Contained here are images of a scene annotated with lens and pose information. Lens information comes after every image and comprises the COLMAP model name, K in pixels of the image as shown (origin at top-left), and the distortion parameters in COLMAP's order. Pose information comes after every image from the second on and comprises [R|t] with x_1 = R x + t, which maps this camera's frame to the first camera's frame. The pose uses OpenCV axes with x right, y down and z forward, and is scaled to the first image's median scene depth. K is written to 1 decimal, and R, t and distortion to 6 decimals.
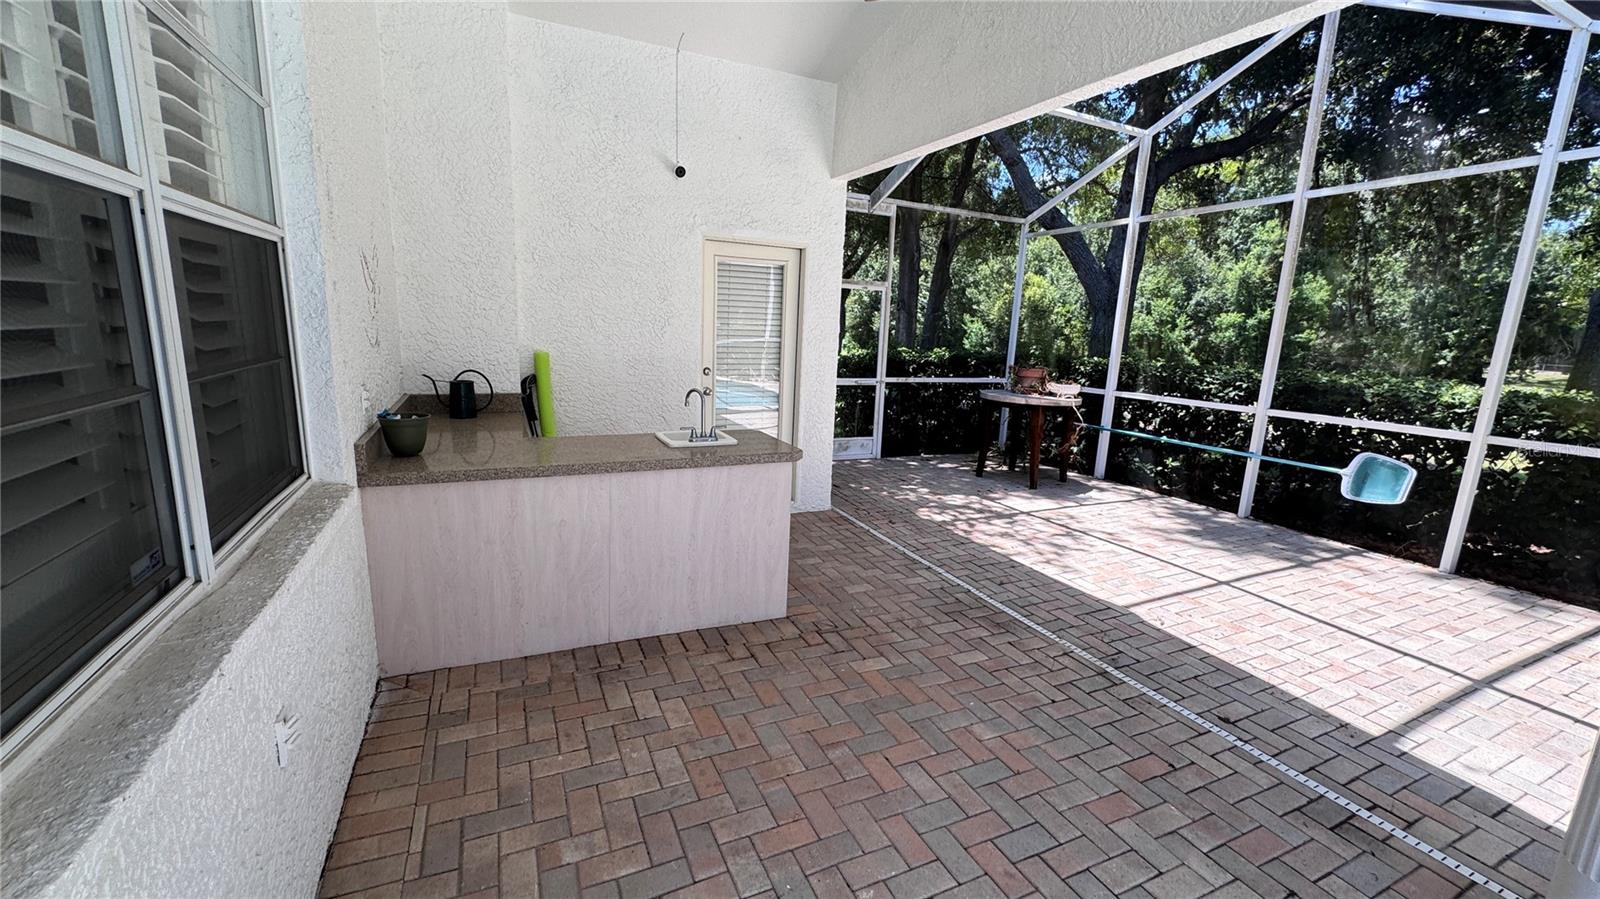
lens RADIAL K [[643.0, 0, 800.0], [0, 643.0, 449.5], [0, 0, 1]] dist [-0.003952, -0.000364]
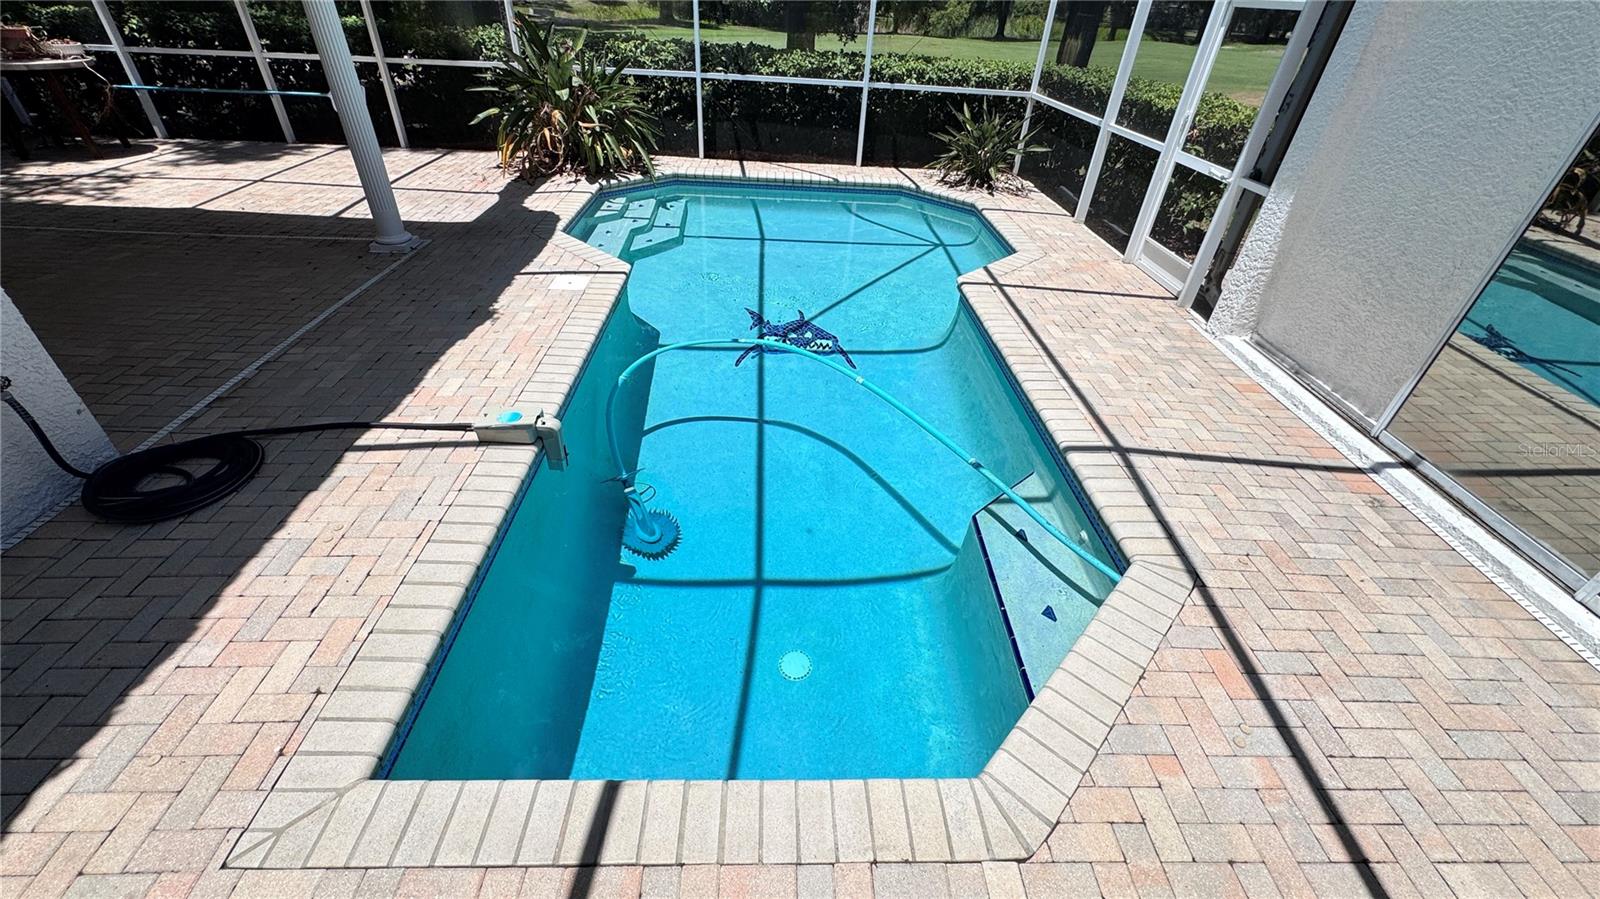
lens RADIAL K [[643.0, 0, 800.0], [0, 643.0, 449.5], [0, 0, 1]] dist [-0.003952, -0.000364]
pose [[0.397882, -0.554712, 0.730742, -0.331060], [0.143924, 0.824383, 0.547429, 0.067966], [-0.906077, -0.112641, 0.407844, -0.831836]]
